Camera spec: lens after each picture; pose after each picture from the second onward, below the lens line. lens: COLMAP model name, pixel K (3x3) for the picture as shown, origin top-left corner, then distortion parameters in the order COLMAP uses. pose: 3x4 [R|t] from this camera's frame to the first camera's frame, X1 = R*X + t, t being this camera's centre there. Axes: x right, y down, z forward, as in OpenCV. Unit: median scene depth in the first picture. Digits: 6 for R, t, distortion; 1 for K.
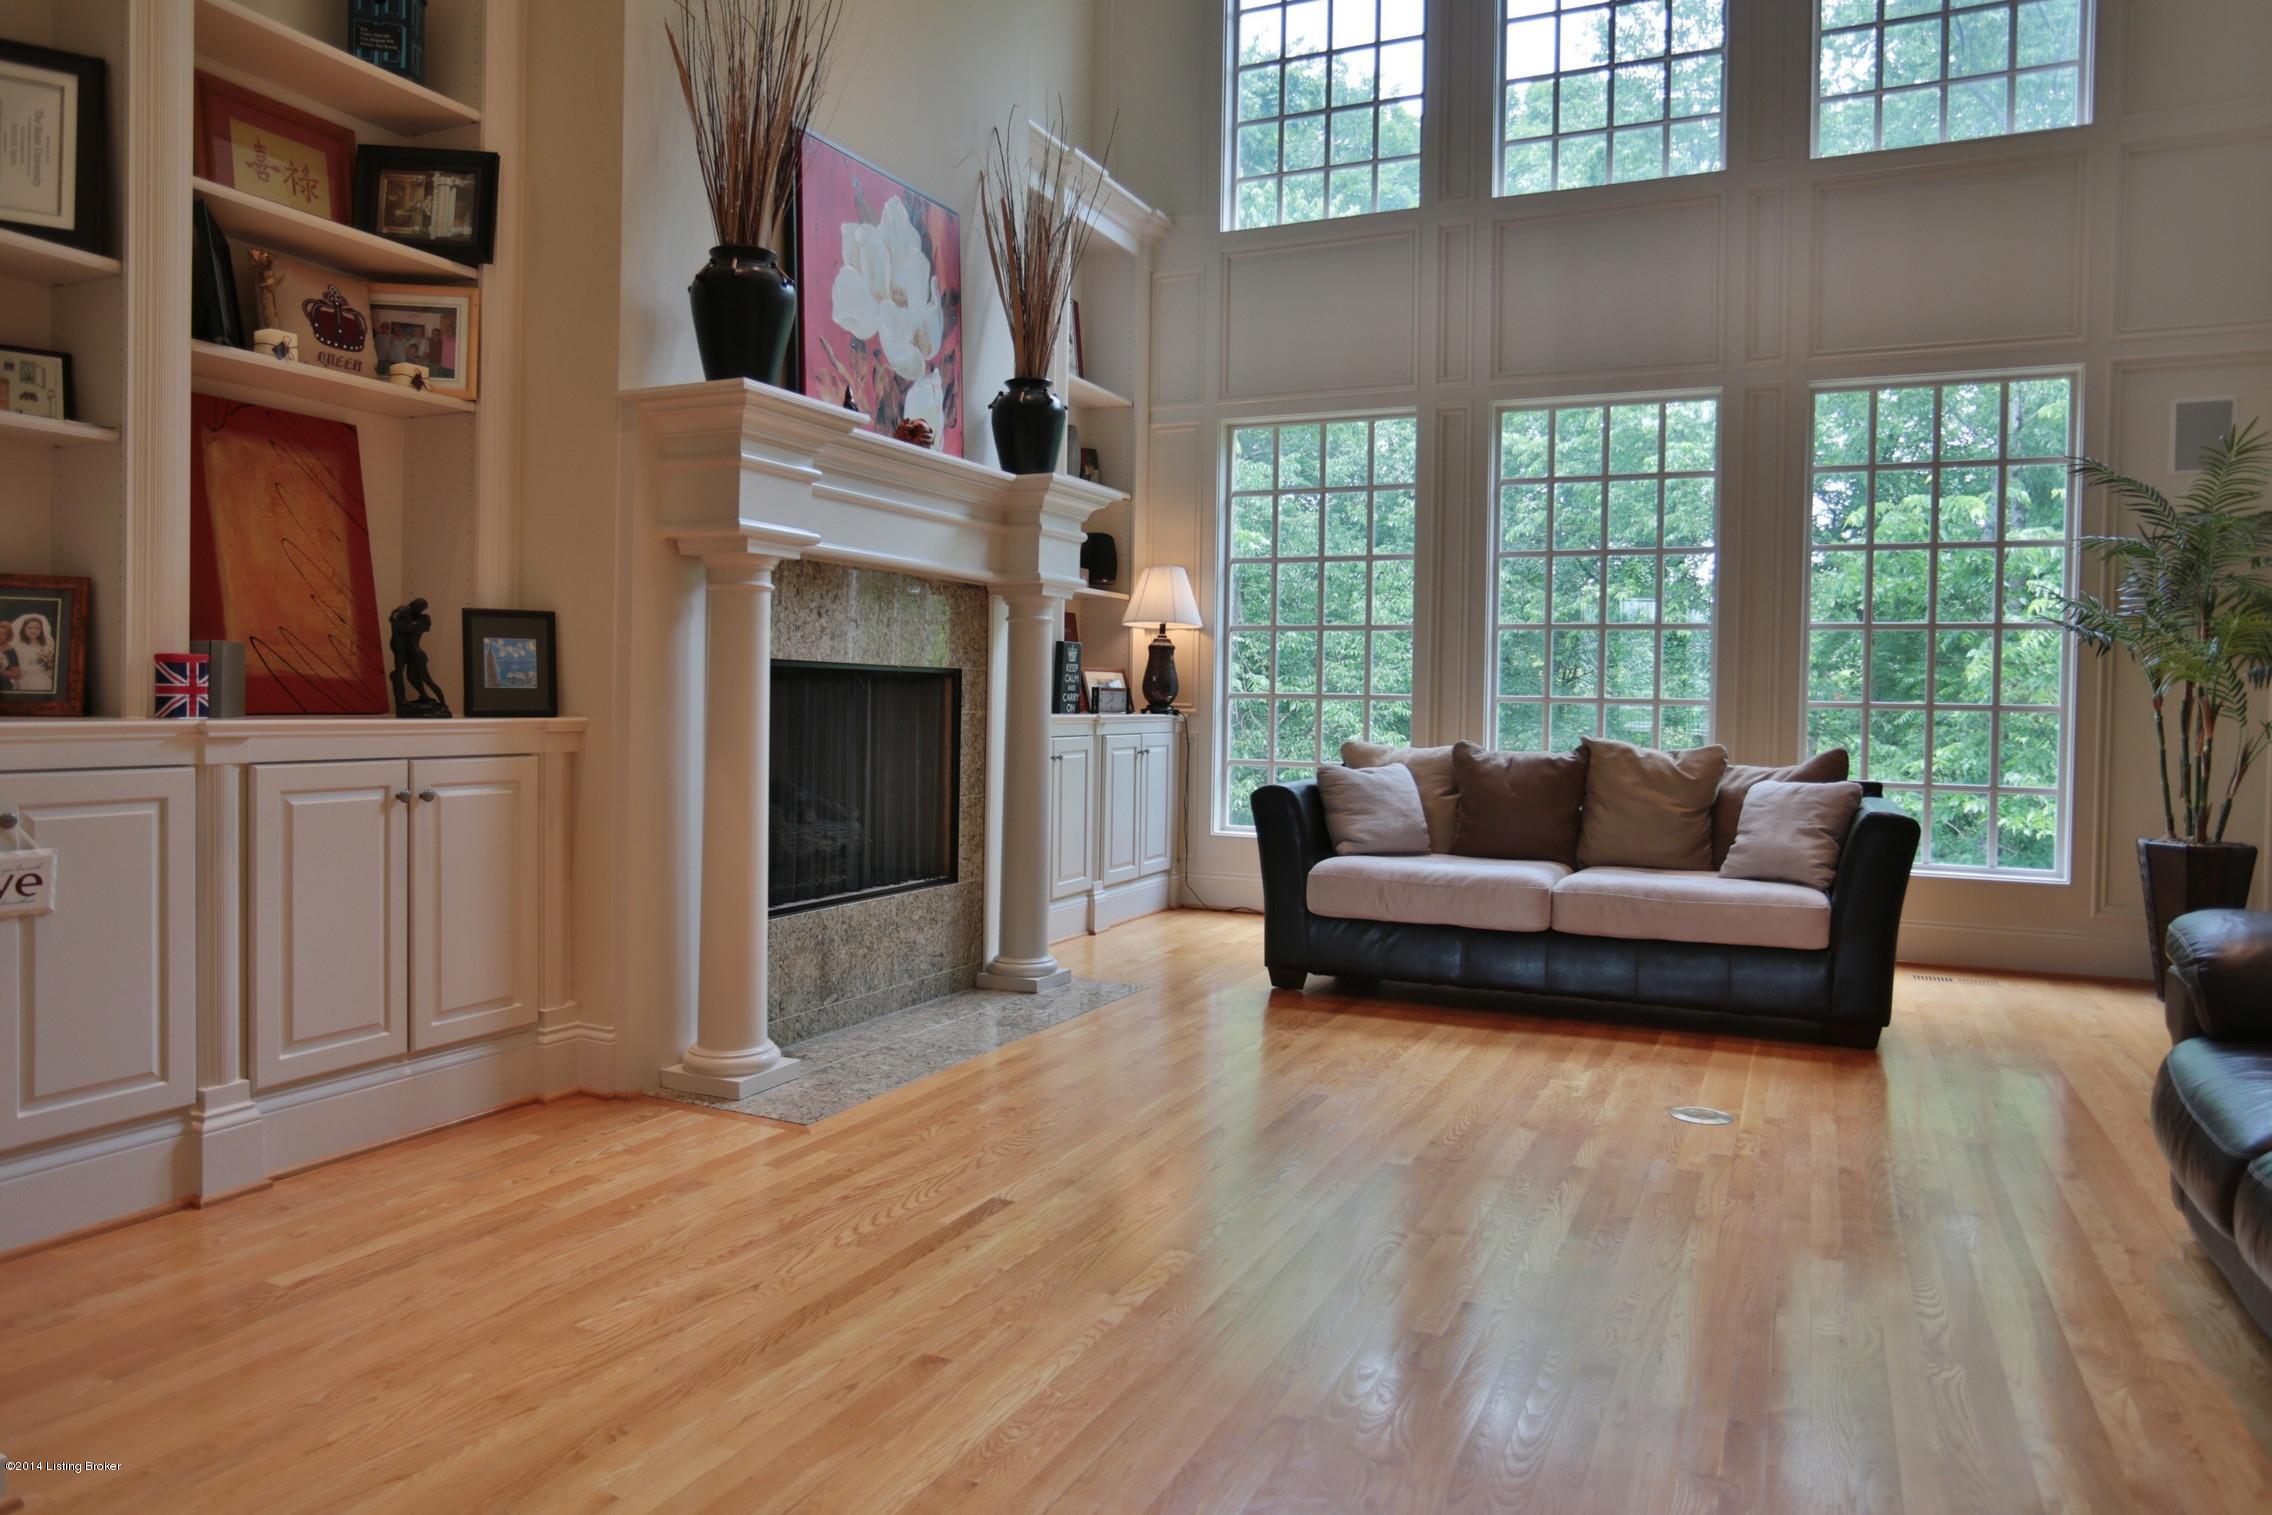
lens RADIAL K [[1459.1, 0, 1136.0], [0, 1459.1, 757.5], [0, 0, 1]] dist [-0.076884, 0.057375]
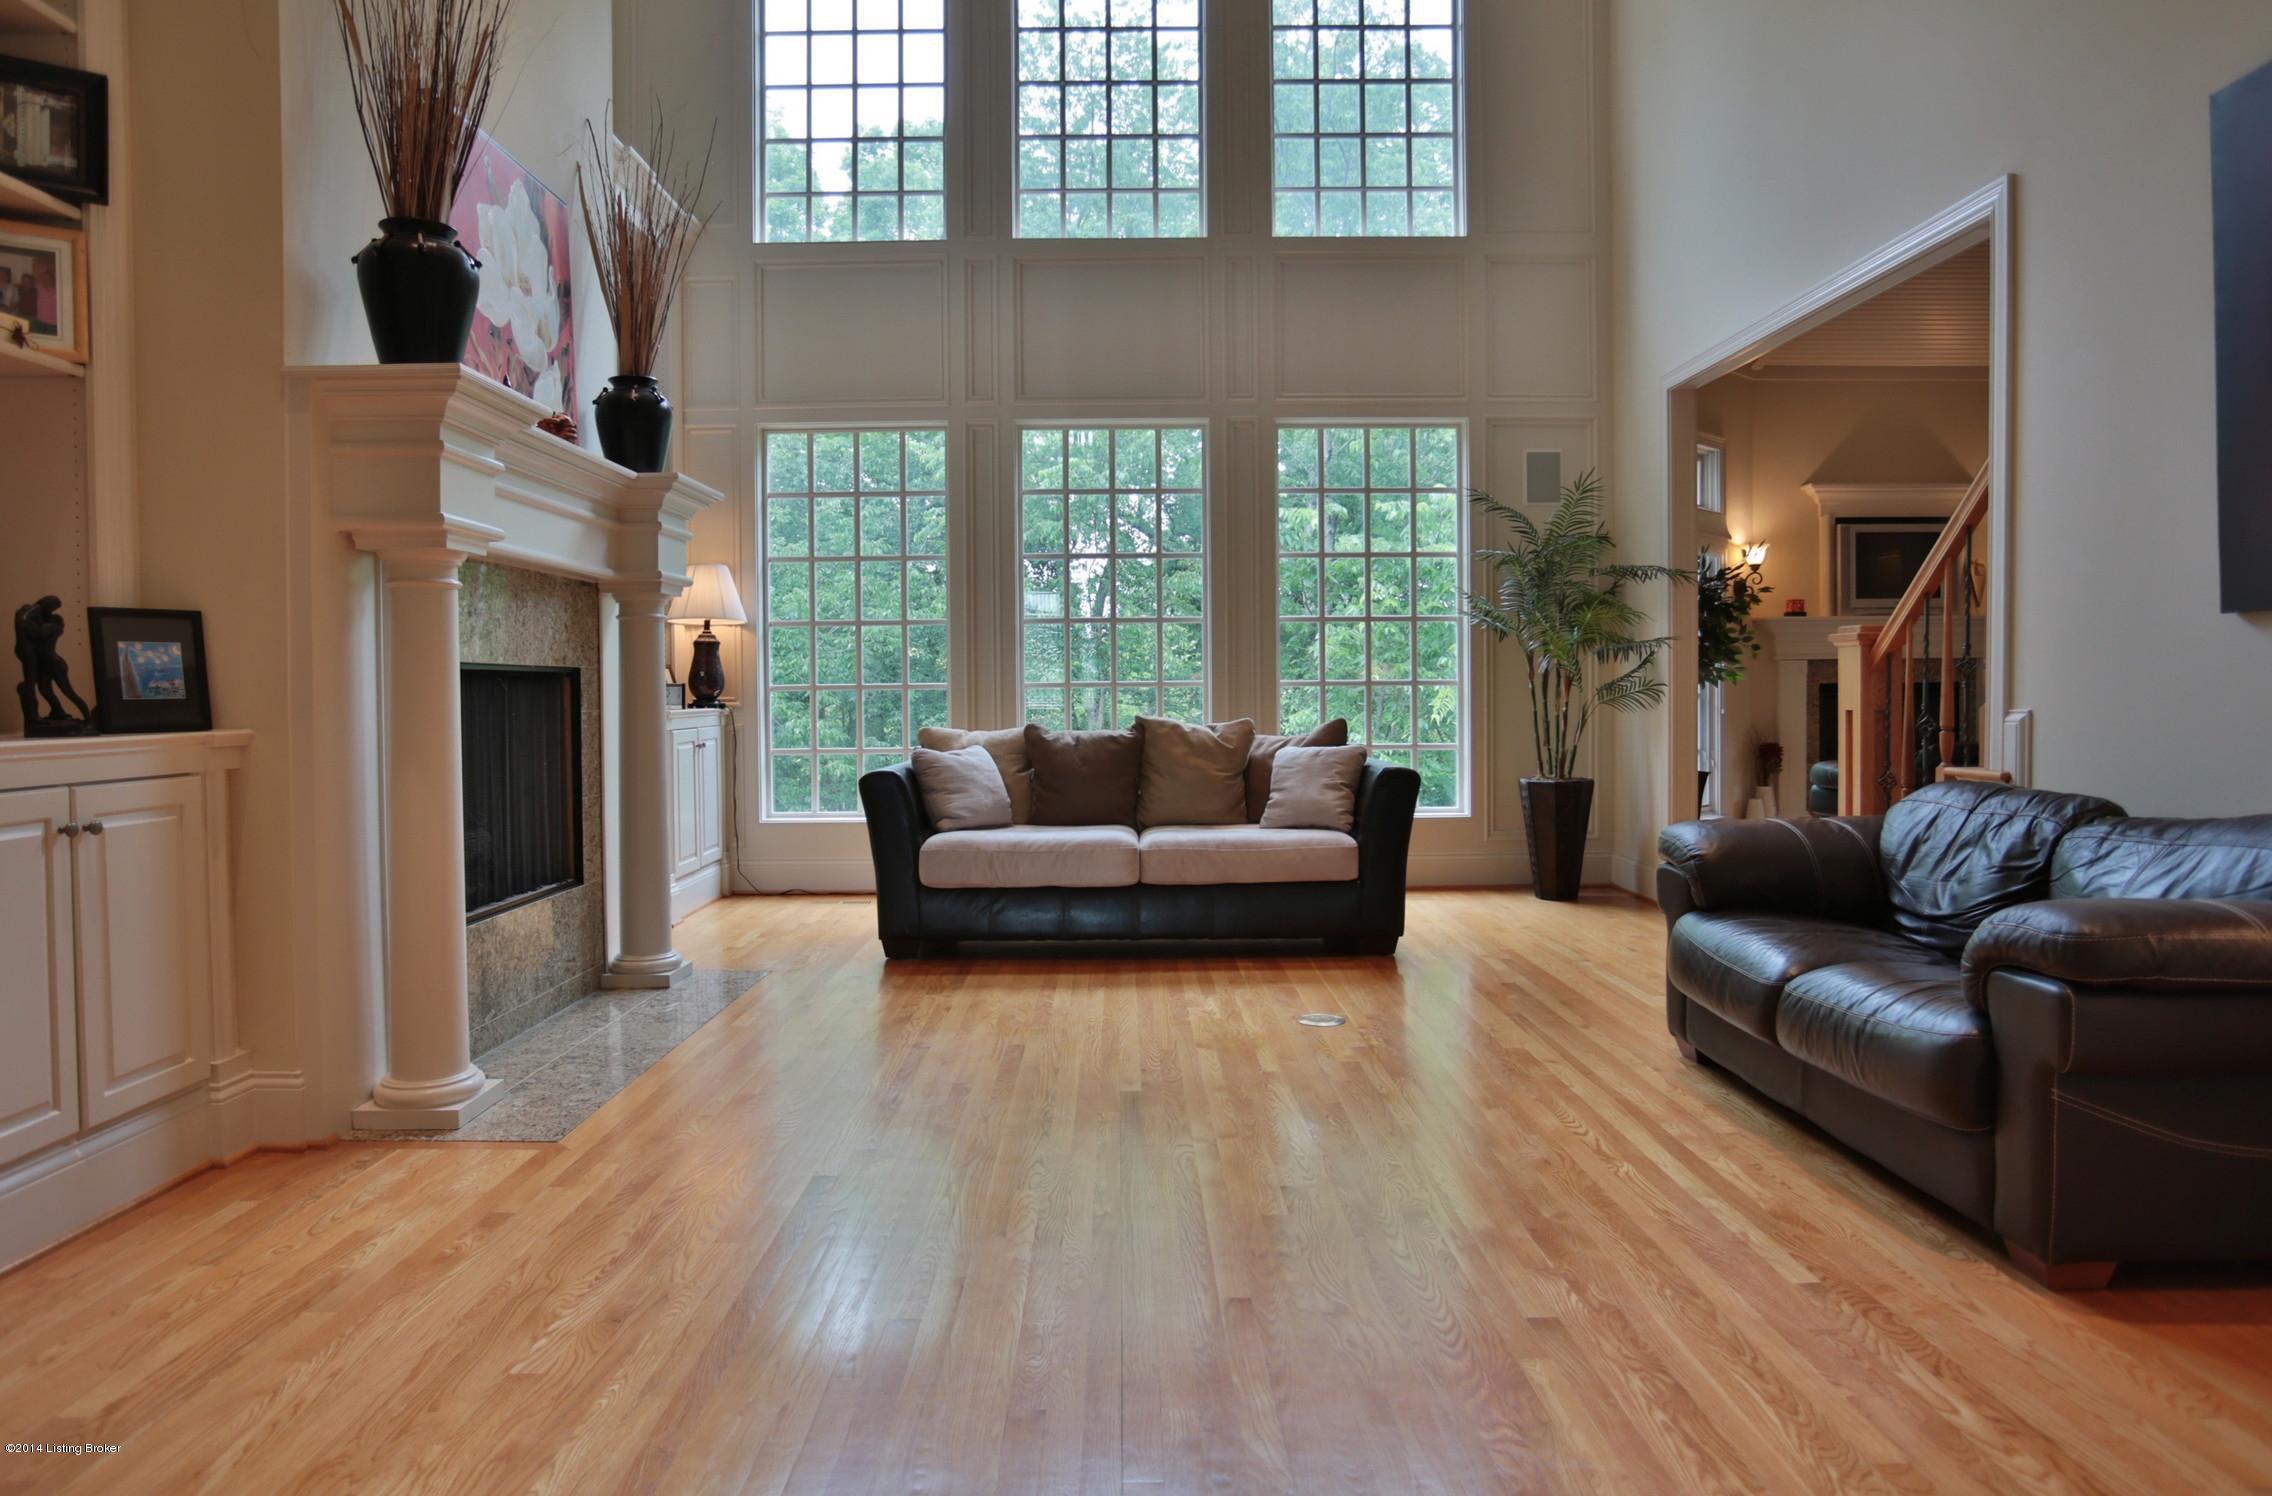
lens RADIAL K [[1364.1, 0, 1136.0], [0, 1364.1, 748.0], [0, 0, 1]] dist [-0.071795, 0.036094]
pose [[0.900671, -0.042577, 0.432410, -0.186496], [0.040474, 0.999082, 0.014070, -0.004499], [-0.432612, 0.004829, 0.901567, 0.016283]]
